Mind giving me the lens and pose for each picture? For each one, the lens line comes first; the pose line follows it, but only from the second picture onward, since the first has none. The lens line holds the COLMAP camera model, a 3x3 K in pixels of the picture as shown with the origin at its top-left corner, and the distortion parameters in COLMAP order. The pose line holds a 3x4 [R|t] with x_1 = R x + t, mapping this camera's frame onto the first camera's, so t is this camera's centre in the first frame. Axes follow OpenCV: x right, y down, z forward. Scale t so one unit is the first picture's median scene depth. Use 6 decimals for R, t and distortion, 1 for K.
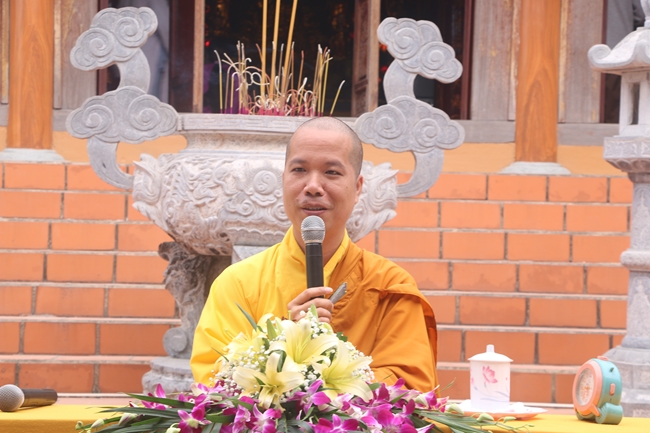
lens RADIAL K [[1684.1, 0, 325.0], [0, 1684.1, 216.5], [0, 0, 1]] dist [0.492040, 0.040740]
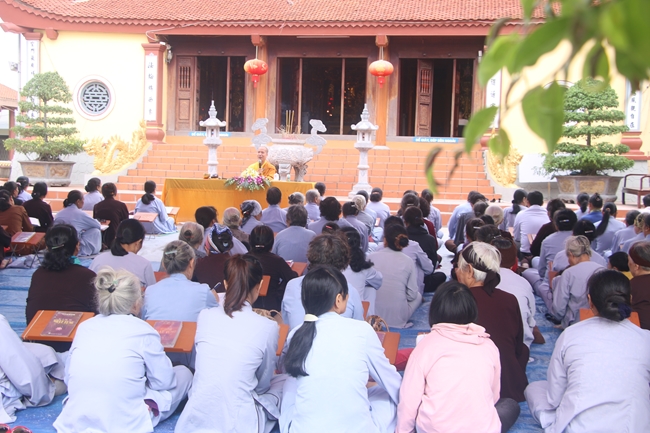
lens RADIAL K [[871.2, 0, 325.0], [0, 871.2, 216.5], [0, 0, 1]] dist [-0.016373, 0.605888]
pose [[0.982017, 0.013428, -0.188312, 0.605353], [-0.002826, 0.998401, 0.056460, 0.029891], [0.188769, -0.054912, 0.980485, -1.667669]]
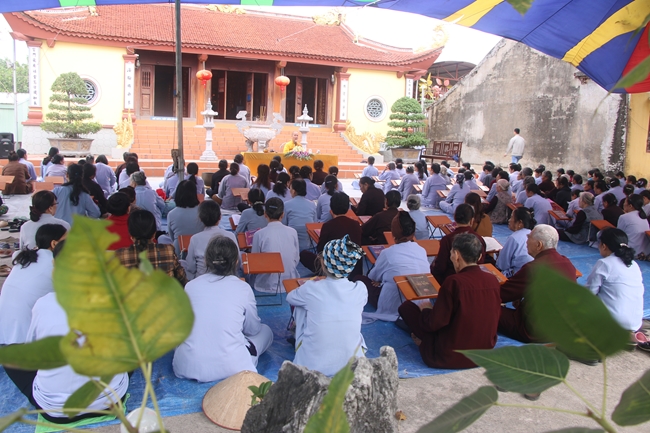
lens RADIAL K [[546.2, 0, 325.0], [0, 546.2, 216.5], [0, 0, 1]] dist [-0.152935, 0.139678]
pose [[0.931752, -0.038765, 0.361020, -0.742352], [-0.015832, 0.989001, 0.147056, -0.010470], [-0.362750, -0.142735, 0.920890, -1.657866]]
